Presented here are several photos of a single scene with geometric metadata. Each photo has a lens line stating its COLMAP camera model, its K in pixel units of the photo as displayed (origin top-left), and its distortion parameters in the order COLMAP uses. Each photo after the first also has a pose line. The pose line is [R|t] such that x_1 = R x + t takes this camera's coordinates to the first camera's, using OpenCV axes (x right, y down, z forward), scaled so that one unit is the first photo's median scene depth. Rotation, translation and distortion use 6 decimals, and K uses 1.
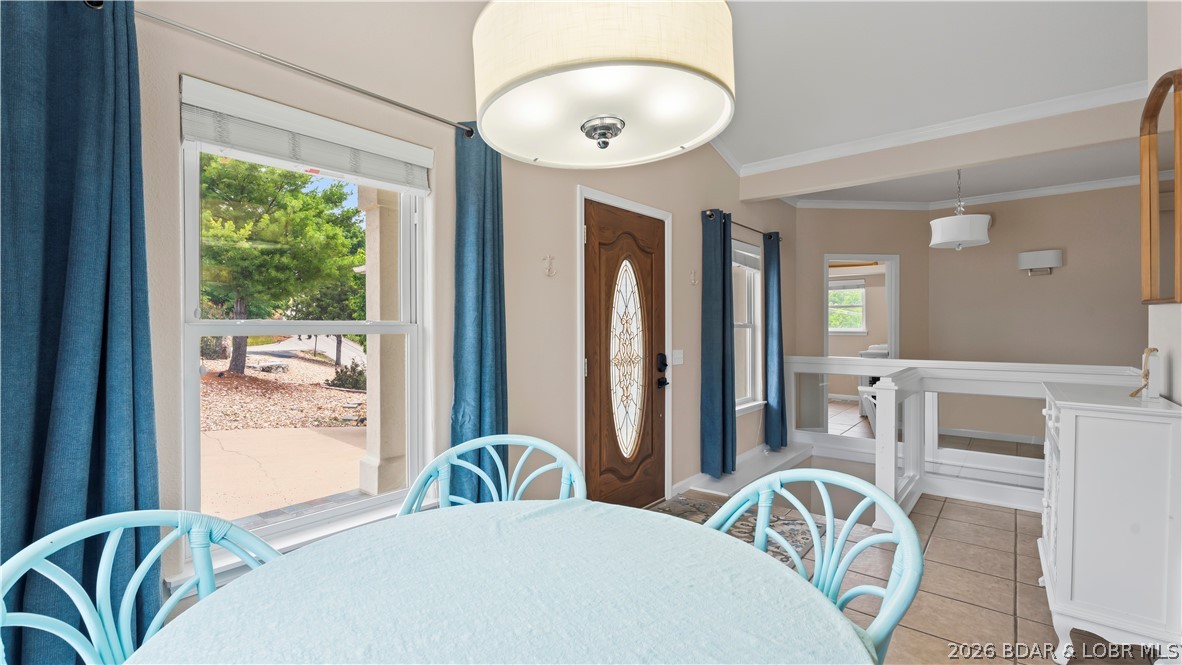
lens RADIAL K [[526.7, 0, 593.5], [0, 526.7, 336.4], [0, 0, 1]] dist [0.000568, 0.000056]
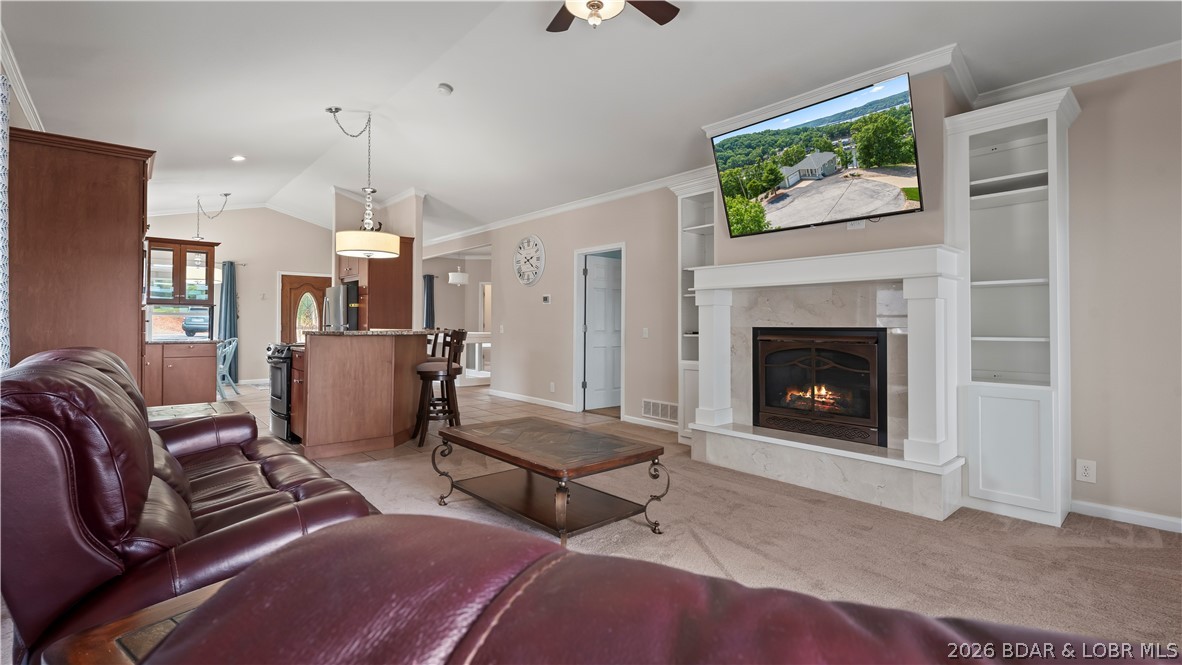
lens RADIAL K [[544.5, 0, 591.0], [0, 544.5, 332.5], [0, 0, 1]] dist [-0.182763, 0.133444]
pose [[0.989634, 0.018372, -0.142433, 2.142242], [-0.018218, 0.999831, 0.002387, 0.040395], [0.142453, 0.000232, 0.989802, -1.704938]]
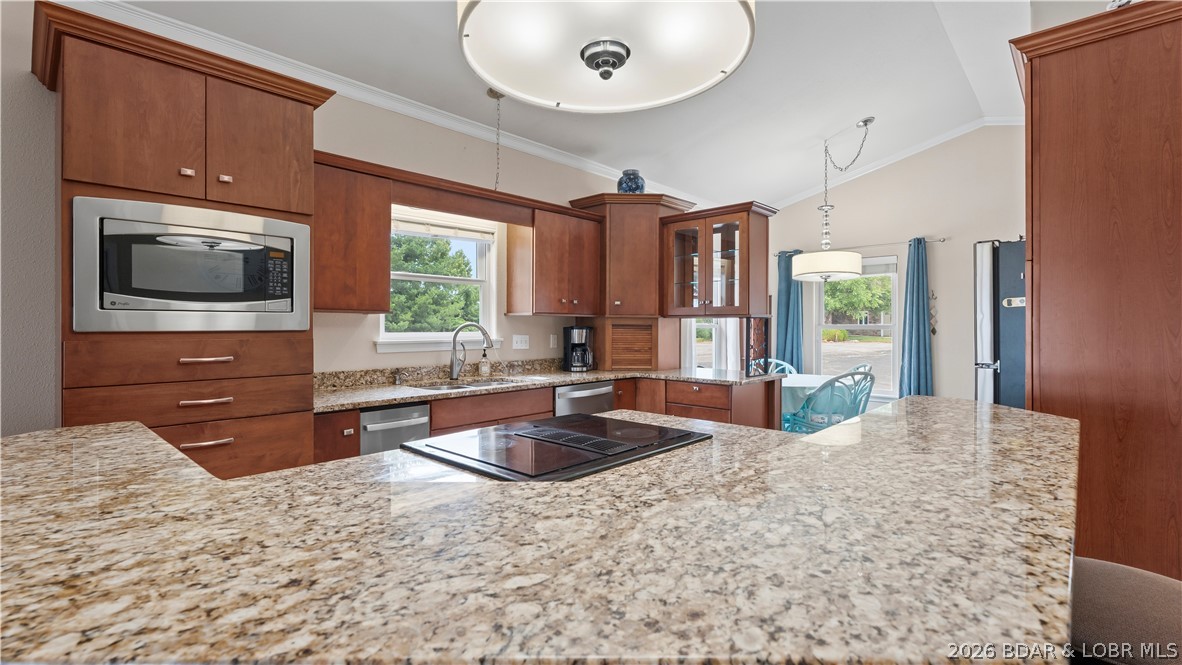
lens RADIAL K [[527.6, 0, 588.5], [0, 527.6, 326.8], [0, 0, 1]] dist [0.000920, 0.000141]
pose [[-0.055263, 0.007087, -0.998447, 1.545938], [-0.011326, 0.999906, 0.007724, -0.016030], [0.998408, 0.011735, -0.055178, -0.209369]]
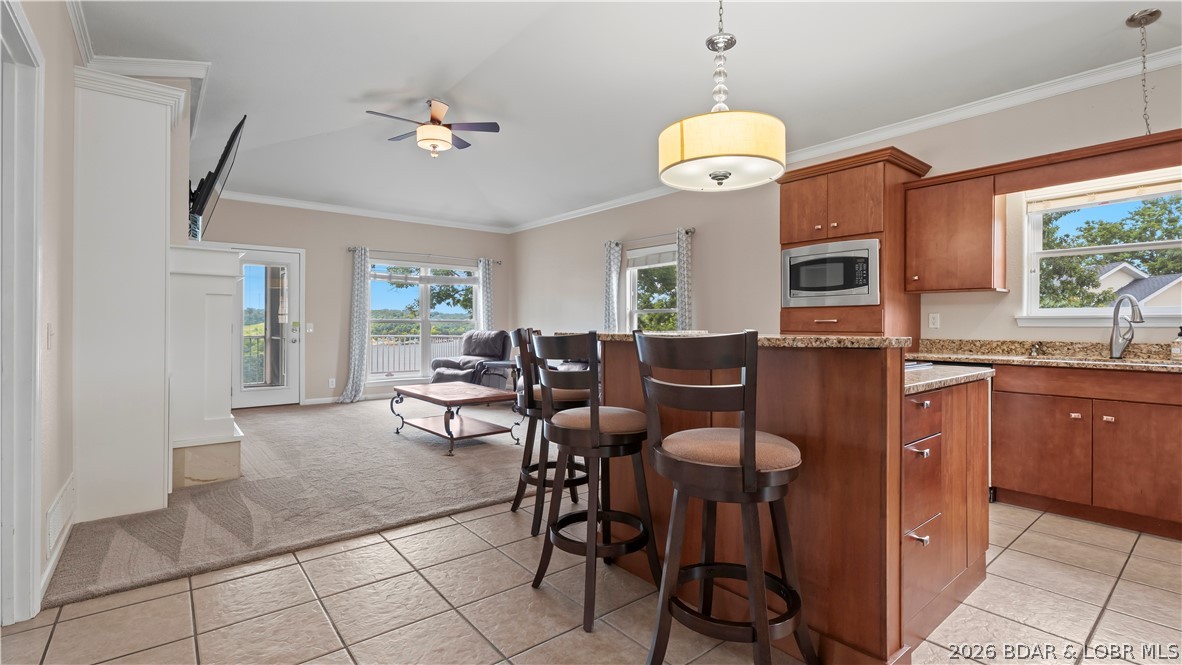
lens RADIAL K [[527.7, 0, 588.3], [0, 527.7, 321.2], [0, 0, 1]] dist [-0.000668, -0.000222]
pose [[-0.981250, 0.003025, 0.192715, 1.252579], [0.003398, 0.999993, 0.001604, 0.028894], [-0.192709, 0.002229, -0.981253, 0.583817]]
